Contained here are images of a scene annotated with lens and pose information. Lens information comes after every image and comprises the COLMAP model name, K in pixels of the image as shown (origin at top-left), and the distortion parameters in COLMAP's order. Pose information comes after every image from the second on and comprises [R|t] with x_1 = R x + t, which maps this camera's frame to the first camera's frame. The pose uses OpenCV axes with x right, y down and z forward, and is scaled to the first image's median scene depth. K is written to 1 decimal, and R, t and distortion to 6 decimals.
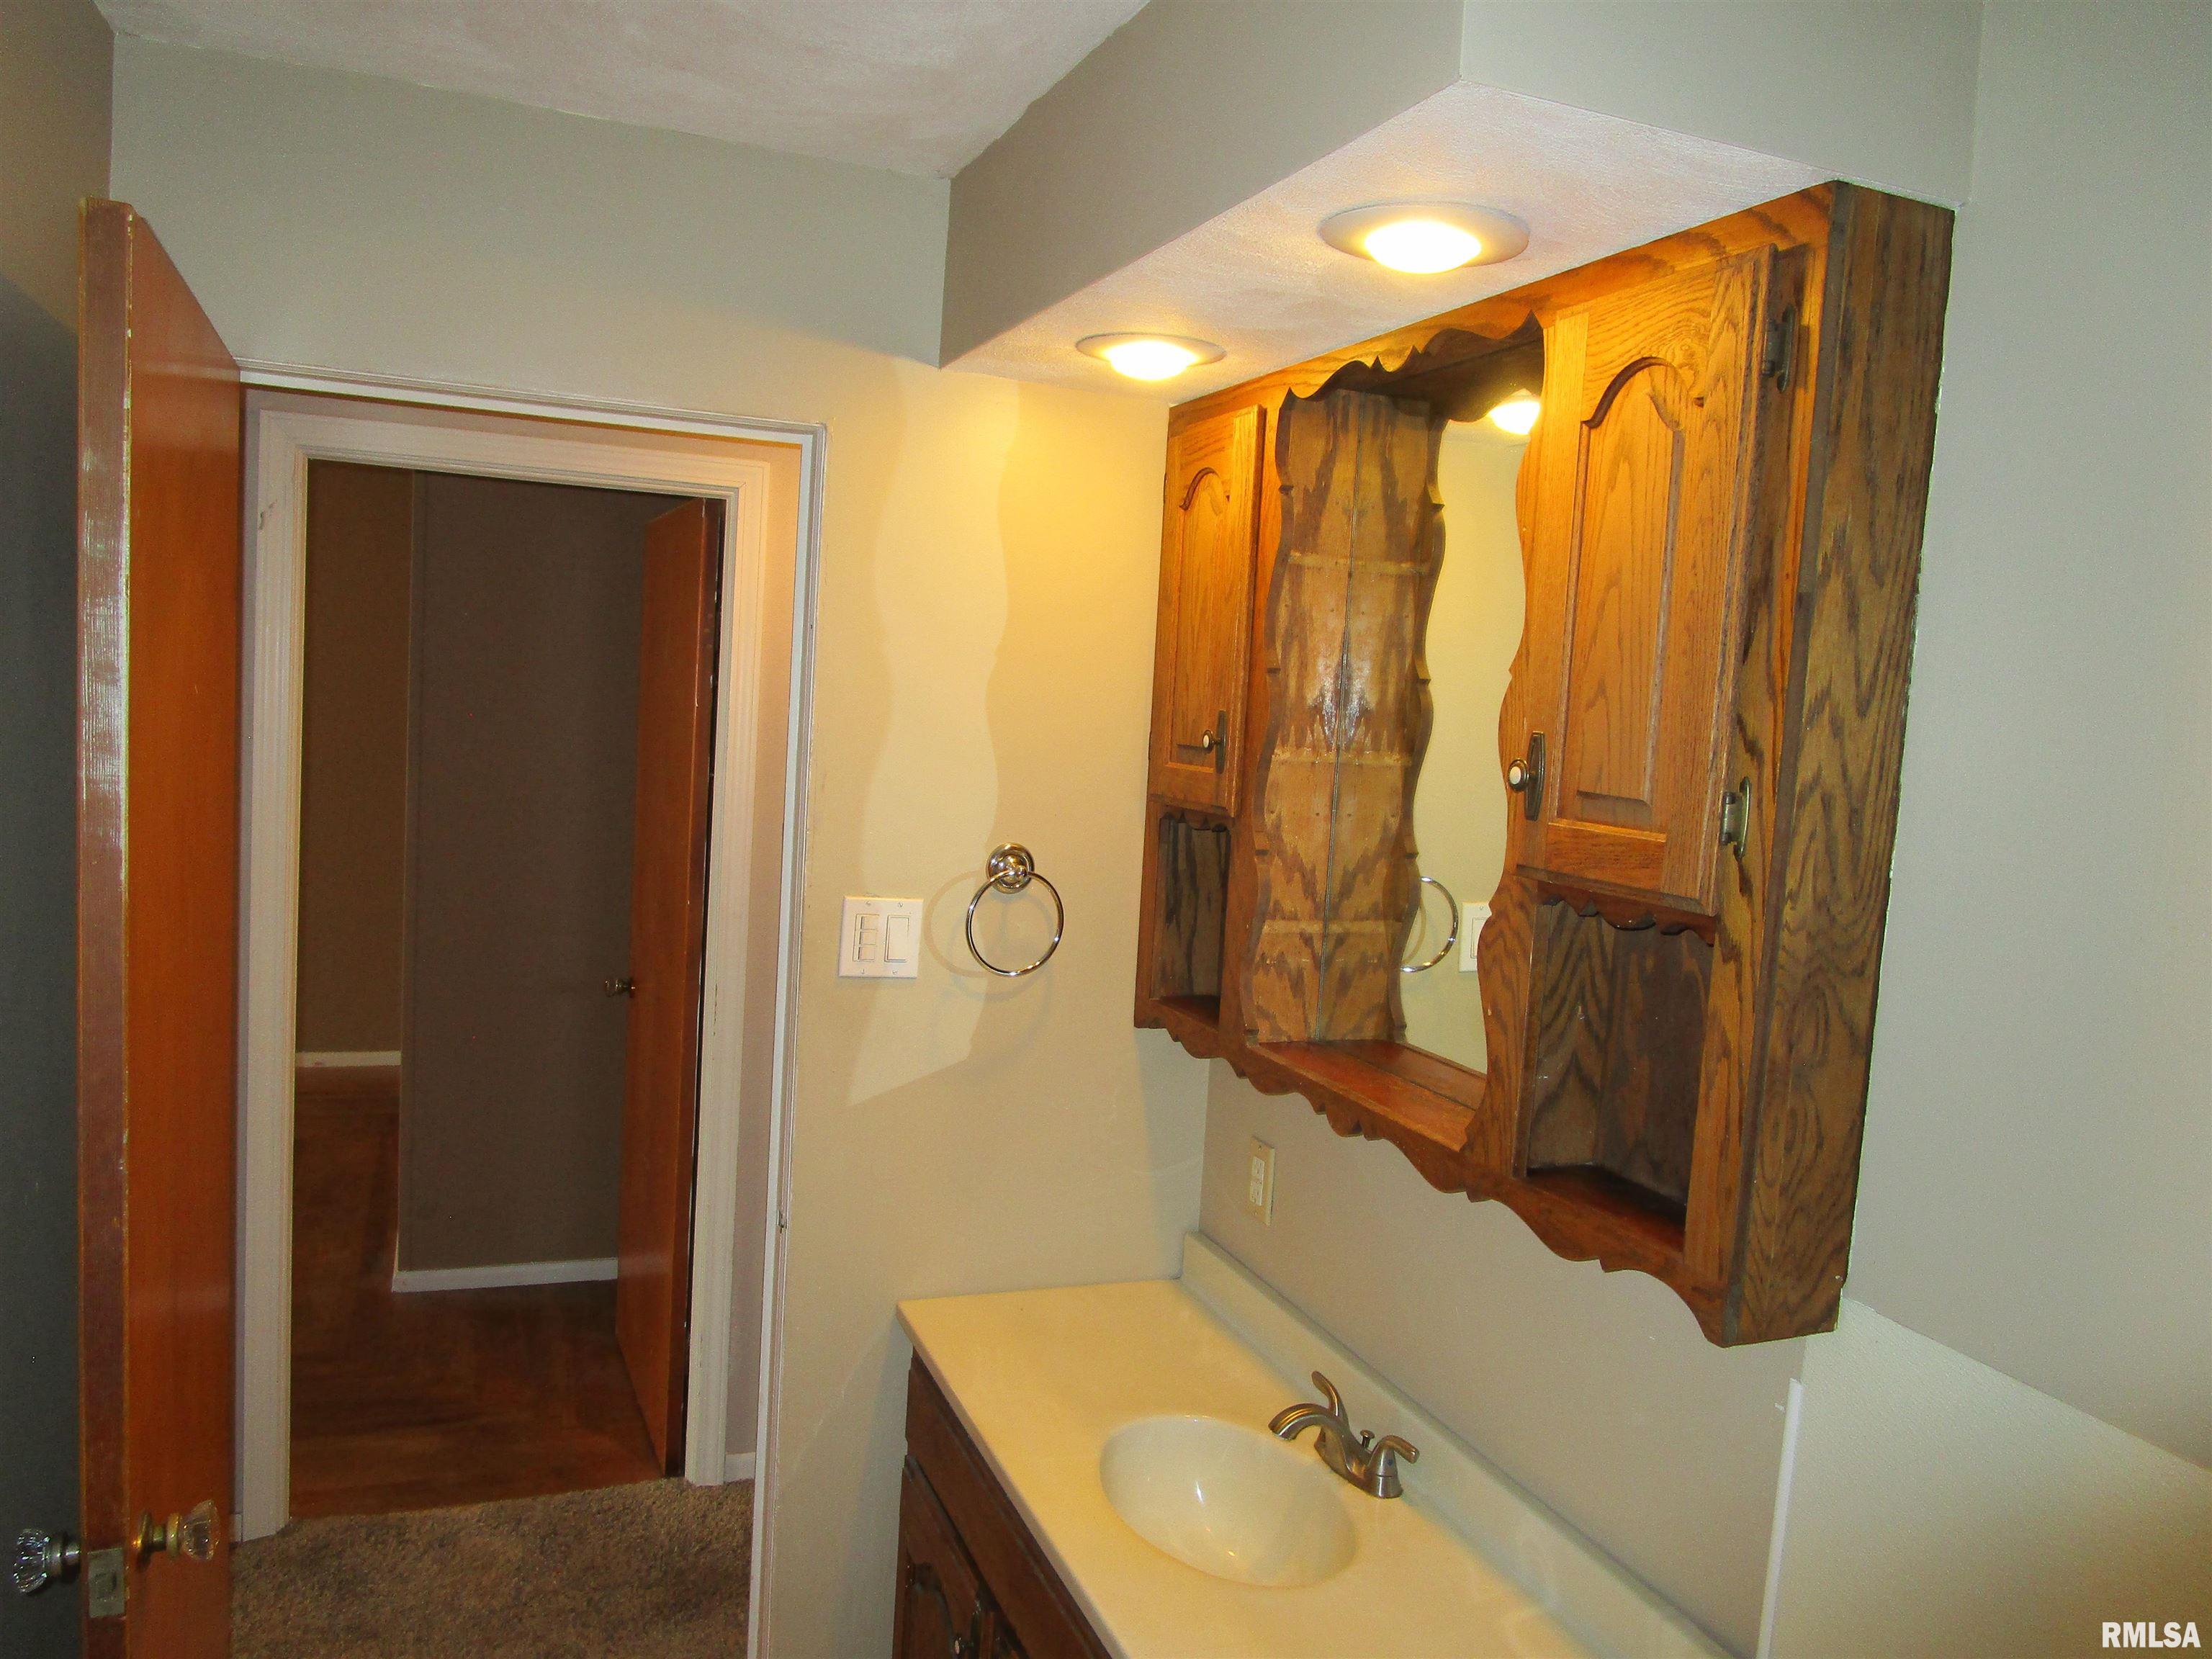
lens RADIAL K [[1604.9, 0, 1108.6], [0, 1604.9, 823.5], [0, 0, 1]] dist [-0.013395, 0.001462]
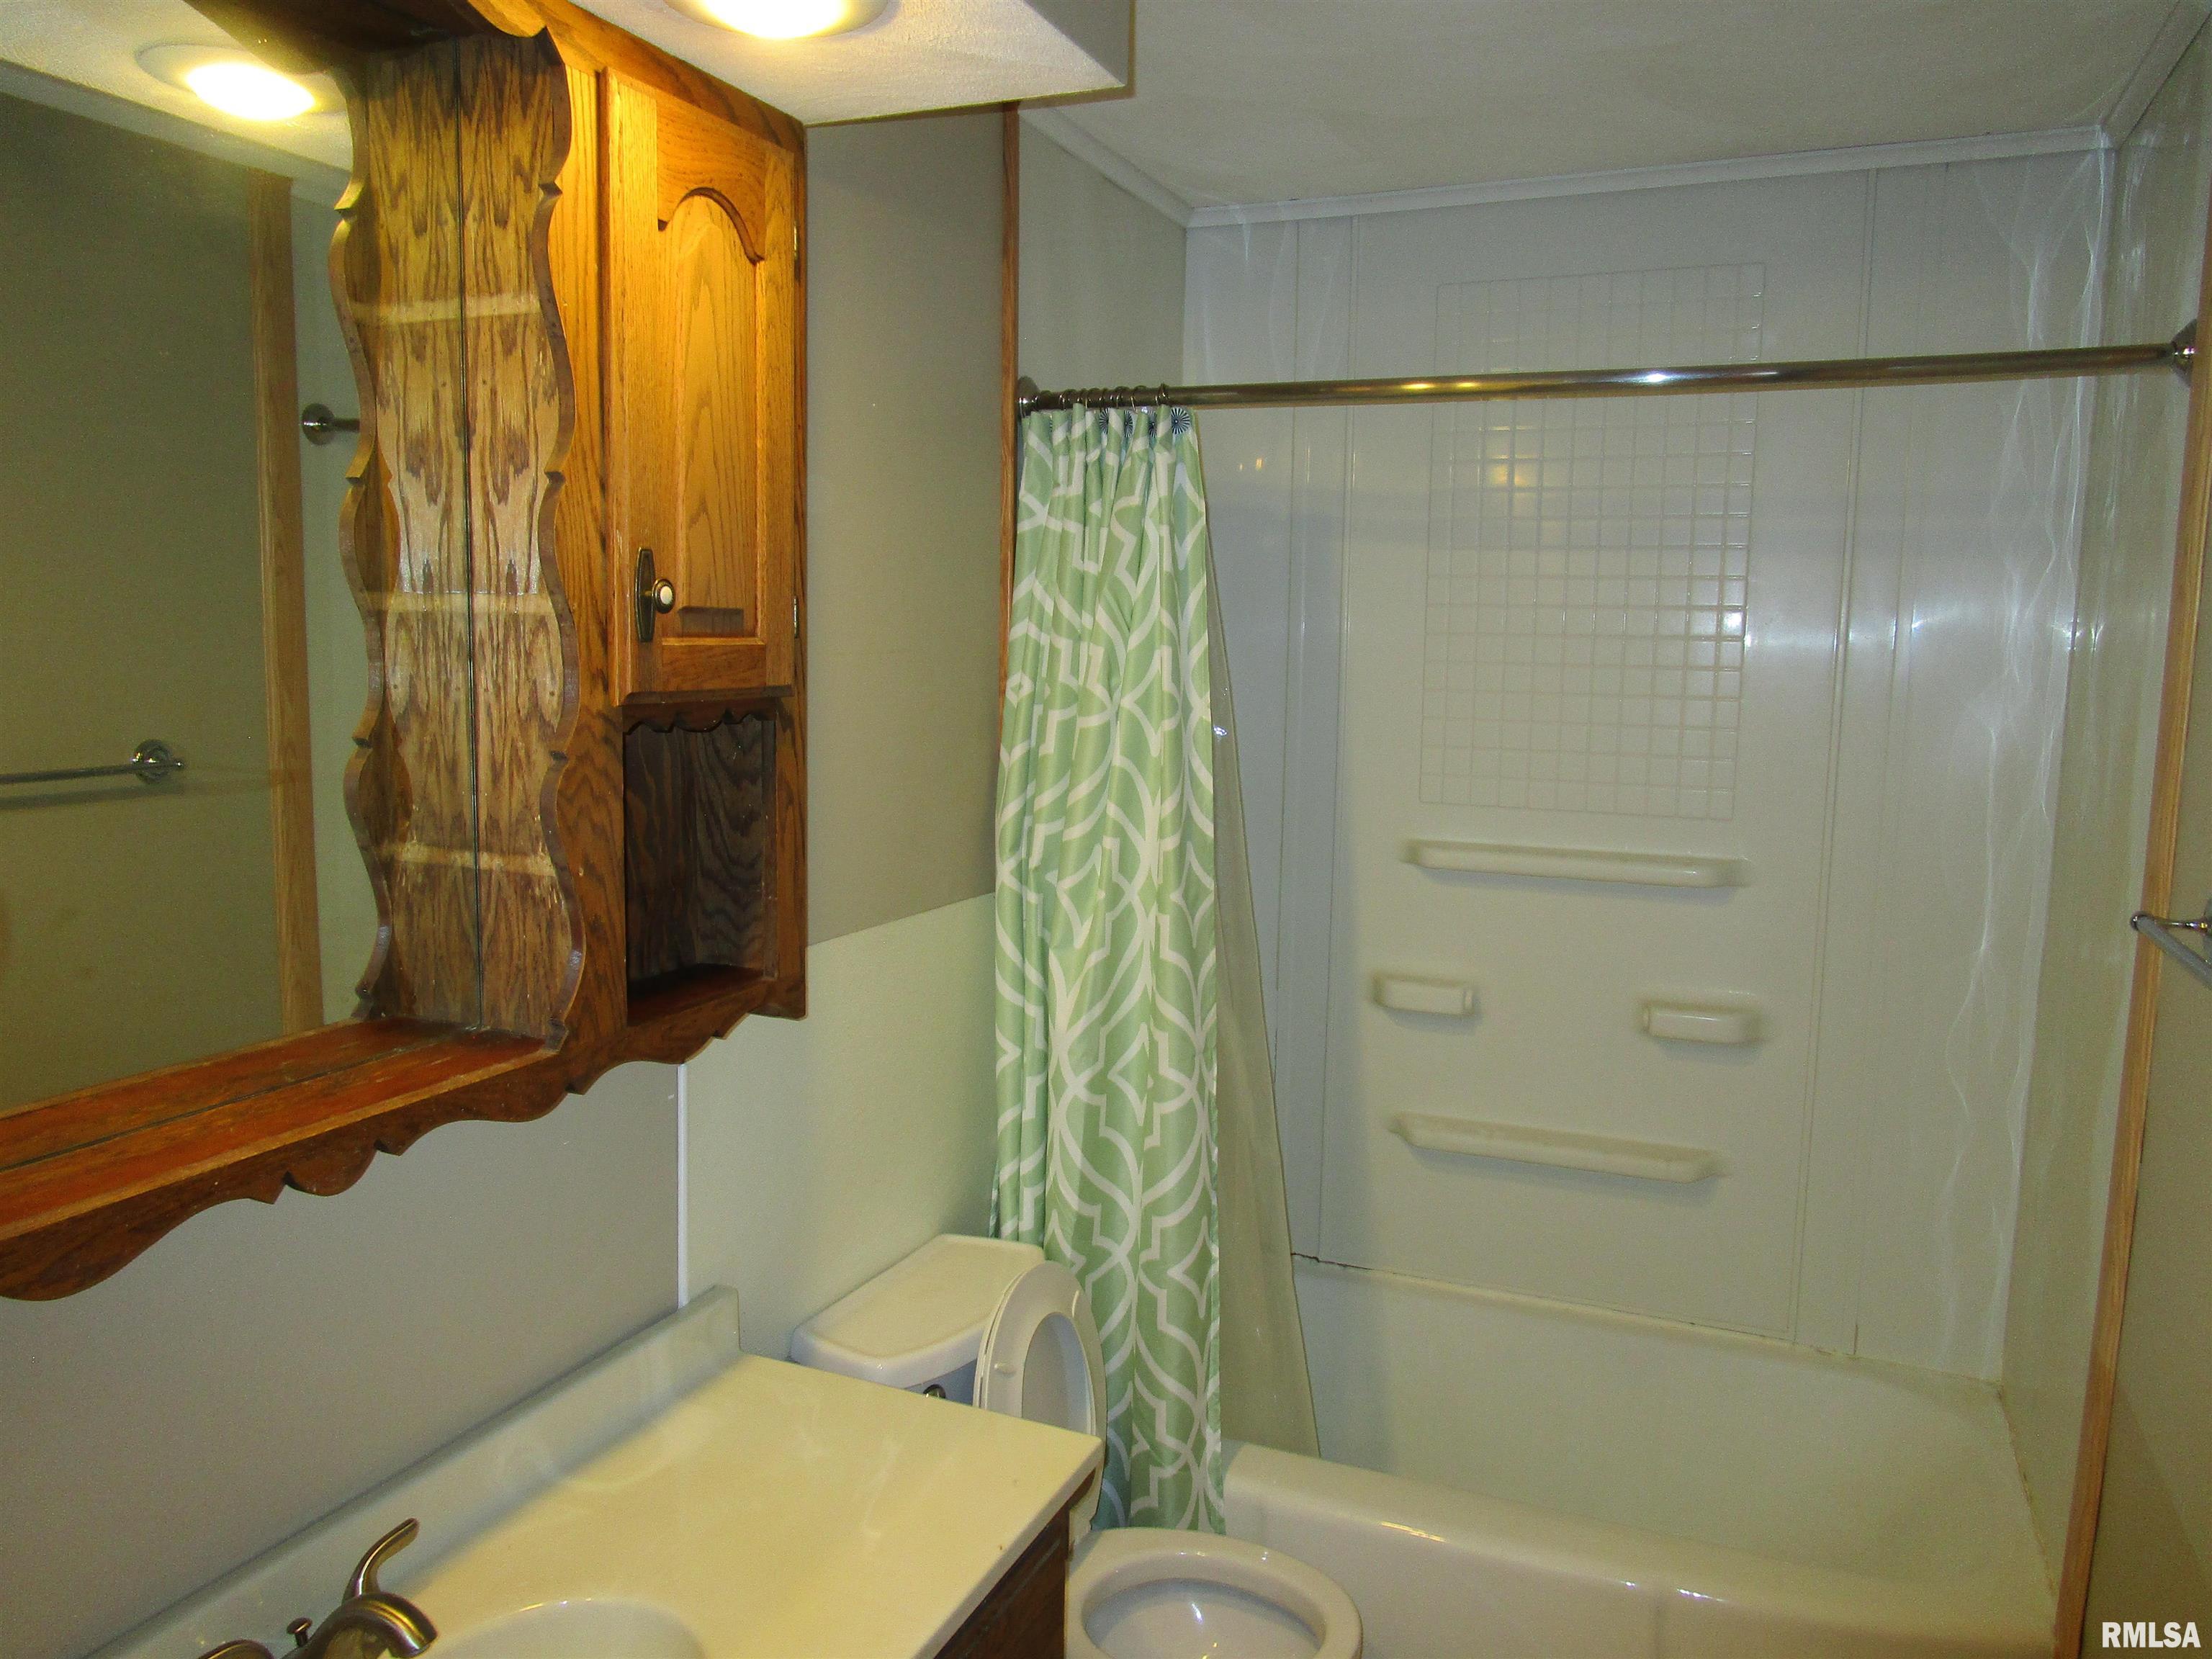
lens RADIAL K [[1601.2, 0, 1108.6], [0, 1601.2, 825.3], [0, 0, 1]] dist [-0.020068, 0.004588]
pose [[-0.703893, -0.159854, 0.692085, -0.612915], [-0.002133, 0.974819, 0.222989, -0.111197], [-0.710303, 0.155484, -0.686509, 1.520666]]
